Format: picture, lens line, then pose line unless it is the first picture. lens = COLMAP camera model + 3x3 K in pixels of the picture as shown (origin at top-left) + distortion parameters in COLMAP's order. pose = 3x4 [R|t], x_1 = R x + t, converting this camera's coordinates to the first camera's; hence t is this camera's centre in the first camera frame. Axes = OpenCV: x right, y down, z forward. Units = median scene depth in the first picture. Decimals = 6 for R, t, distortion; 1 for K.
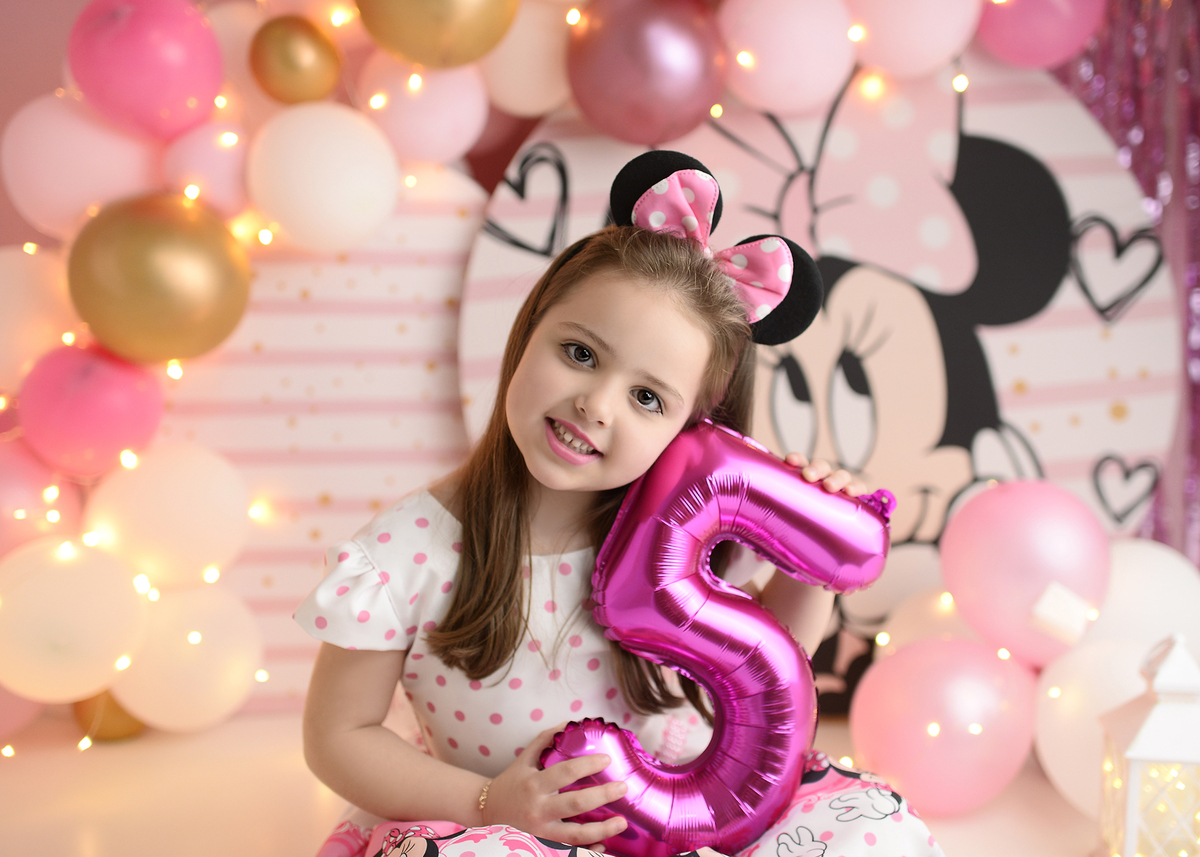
lens RADIAL K [[1491.9, 0, 567.9], [0, 1491.9, 427.6], [0, 0, 1]] dist [-0.015809, -0.011109]
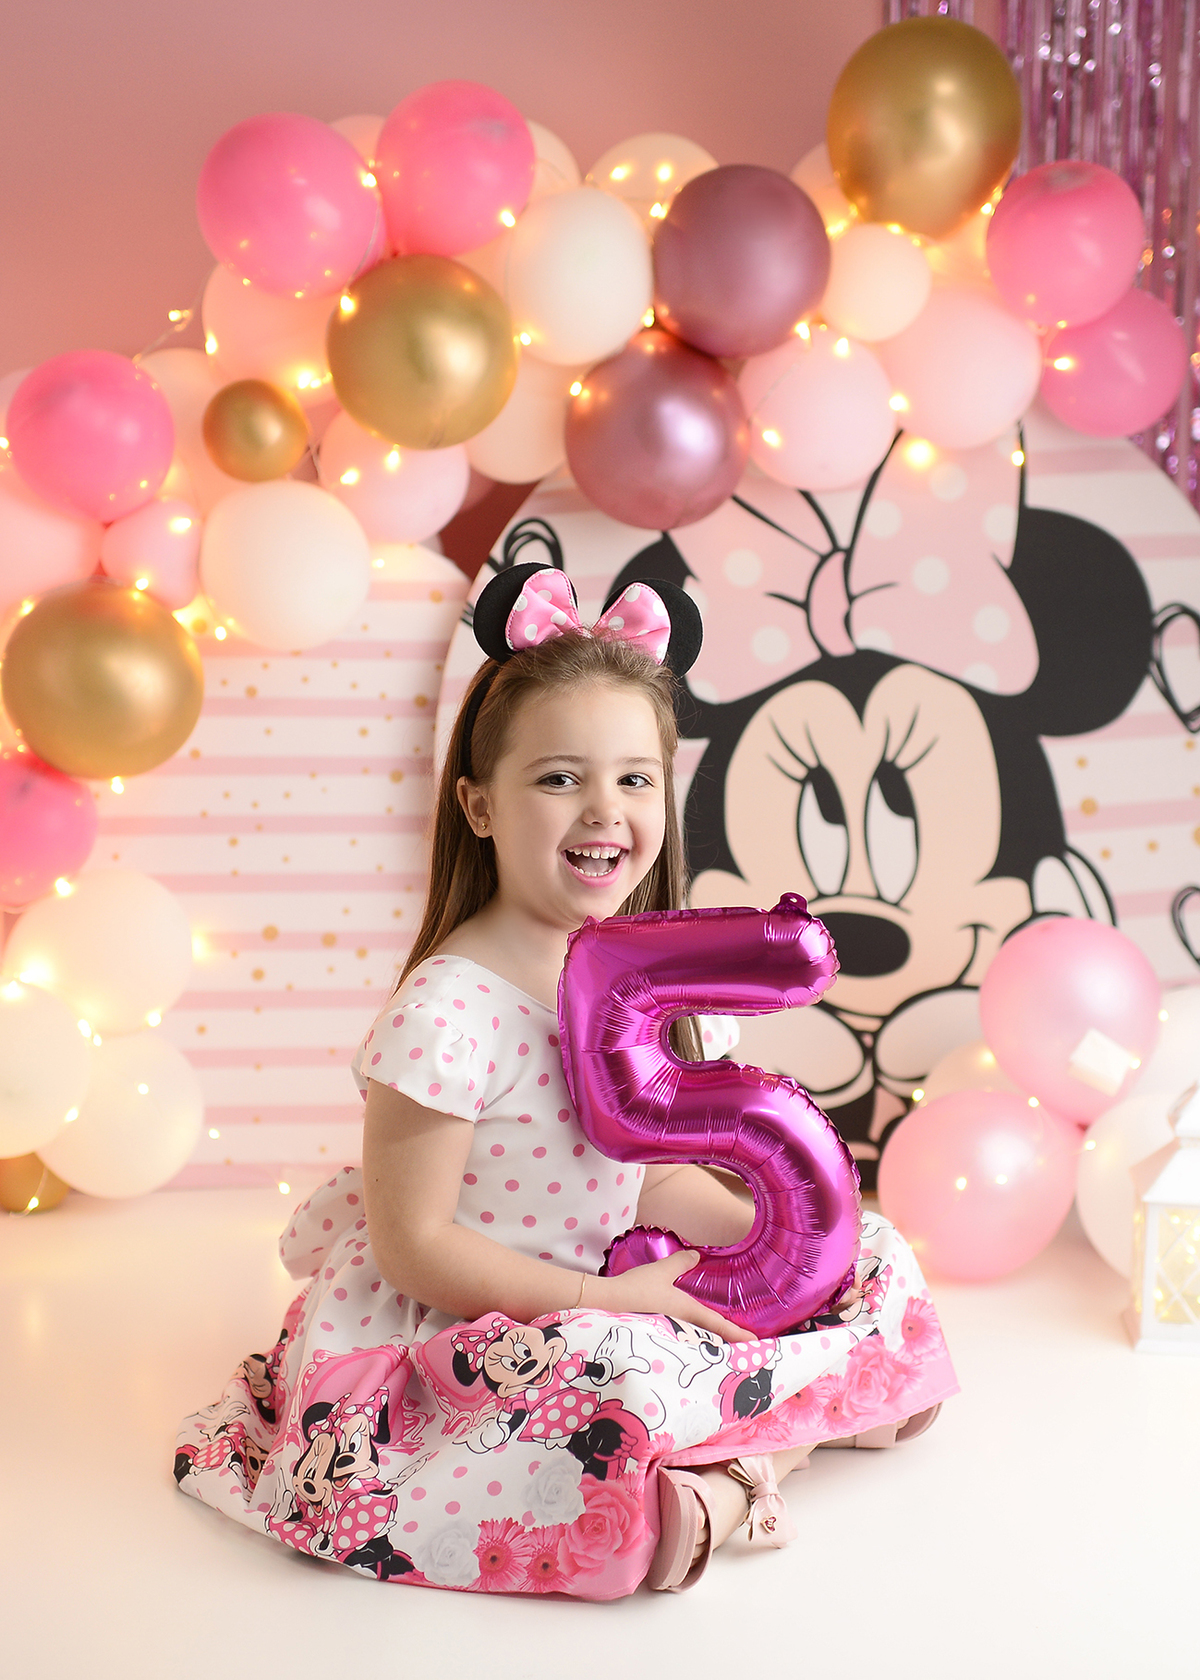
lens RADIAL K [[2317.0, 0, 573.0], [0, 2317.0, 835.6], [0, 0, 1]] dist [-0.018301, 0.009022]
pose [[0.999494, 0.007775, 0.030859, -0.033692], [-0.008005, 0.999941, 0.007343, -0.018841], [-0.030800, -0.007587, 0.999497, -0.329103]]
